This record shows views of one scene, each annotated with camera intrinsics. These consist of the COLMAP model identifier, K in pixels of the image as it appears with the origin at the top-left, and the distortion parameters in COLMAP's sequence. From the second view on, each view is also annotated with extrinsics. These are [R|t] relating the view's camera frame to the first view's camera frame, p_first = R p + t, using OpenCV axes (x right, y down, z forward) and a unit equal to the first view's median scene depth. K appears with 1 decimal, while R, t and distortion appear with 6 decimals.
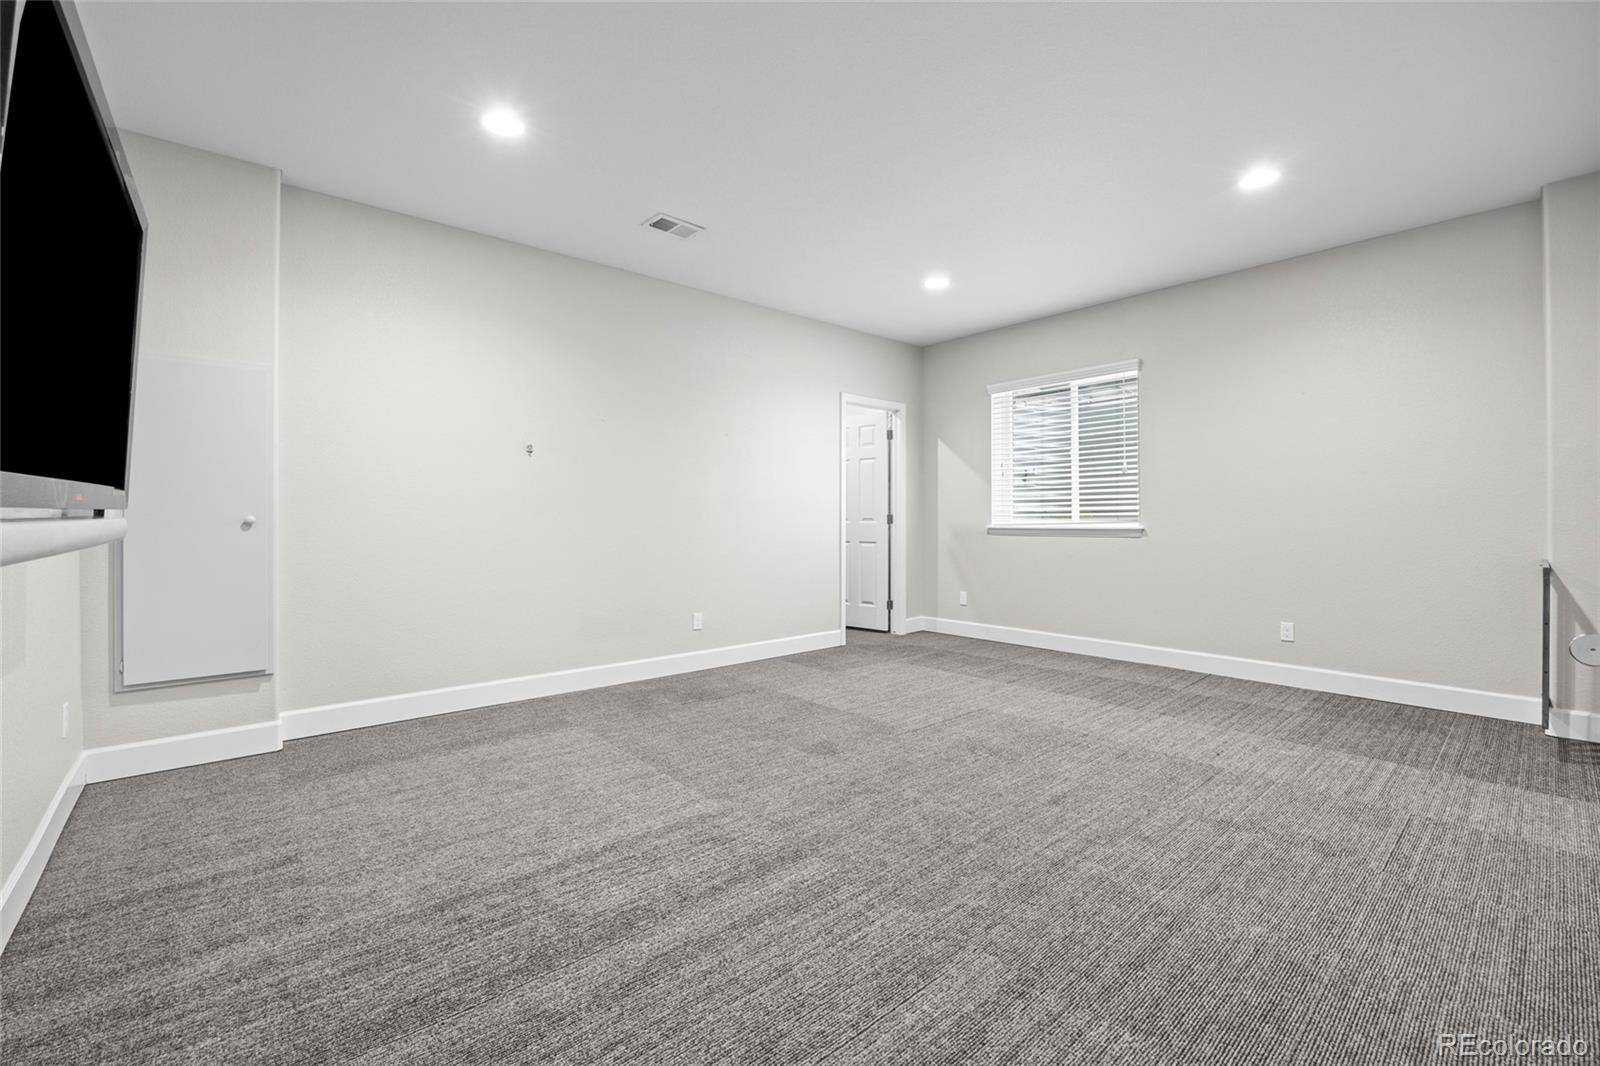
lens RADIAL K [[680.4, 0, 801.3], [0, 680.4, 525.9], [0, 0, 1]] dist [0.001084, 0.000061]
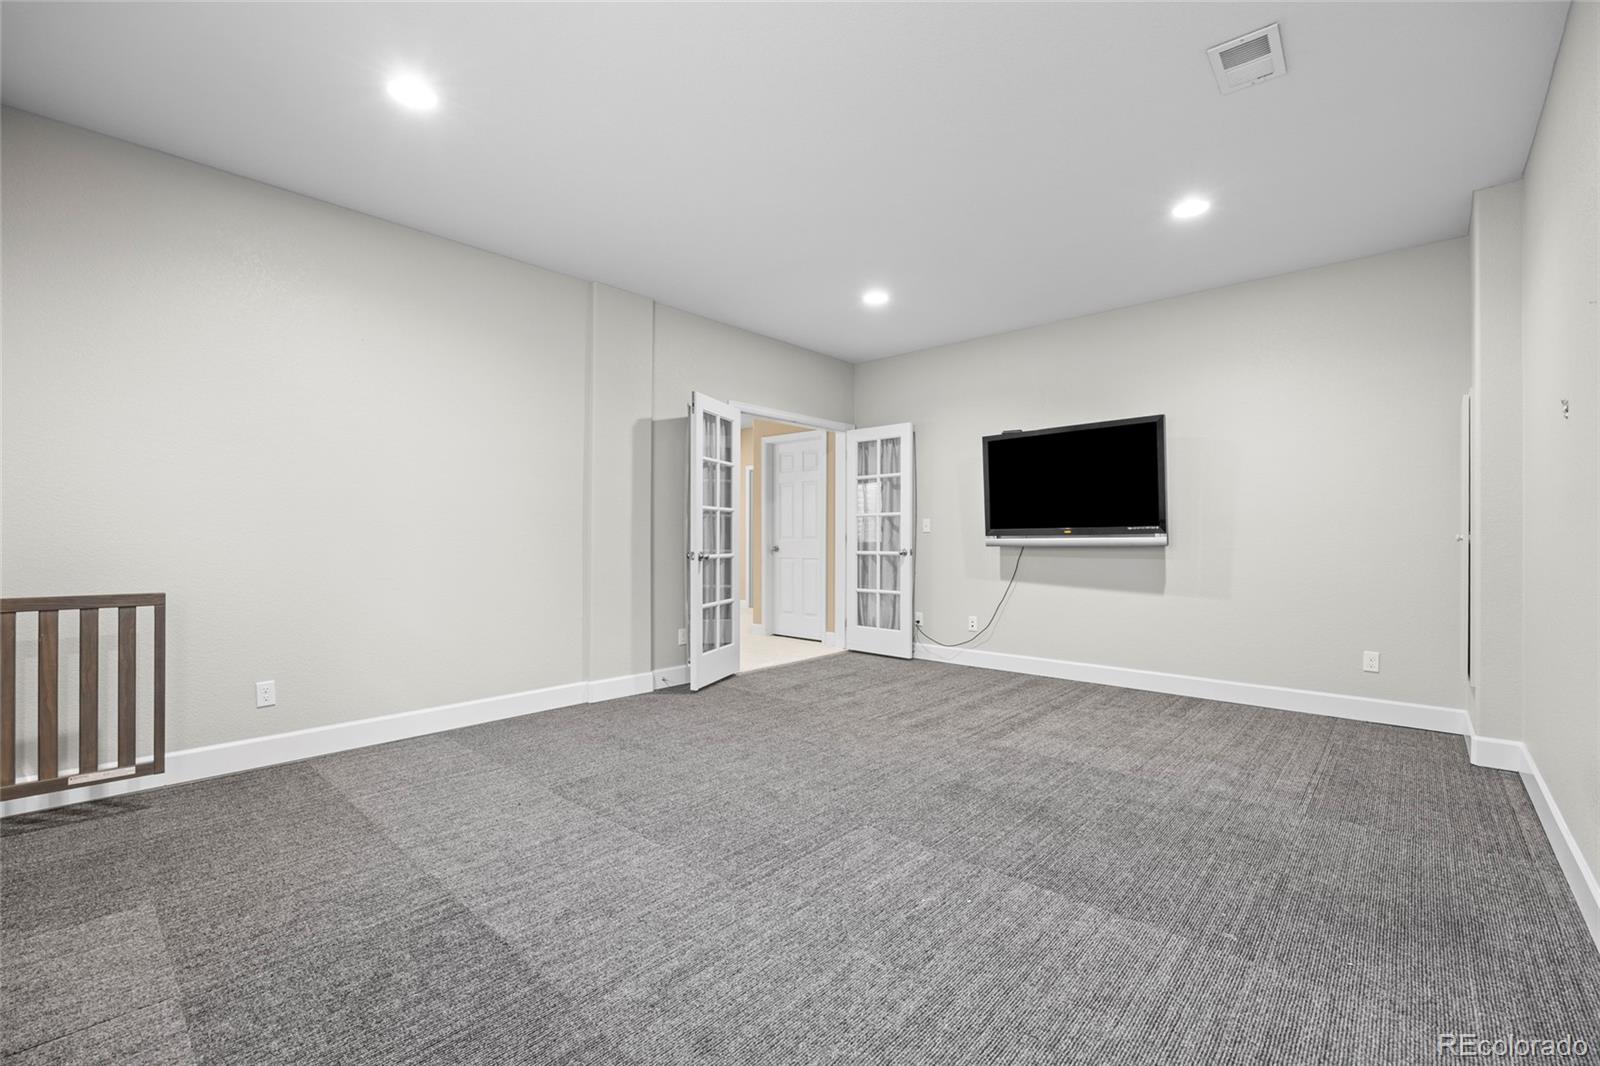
lens RADIAL K [[680.4, 0, 800.0], [0, 680.4, 533.4], [0, 0, 1]] dist [0.001084, 0.000061]
pose [[-0.993495, 0.001927, -0.113858, 0.435631], [0.001484, 0.999991, 0.003973, -0.022671], [0.113865, 0.003779, -0.993489, 2.386073]]
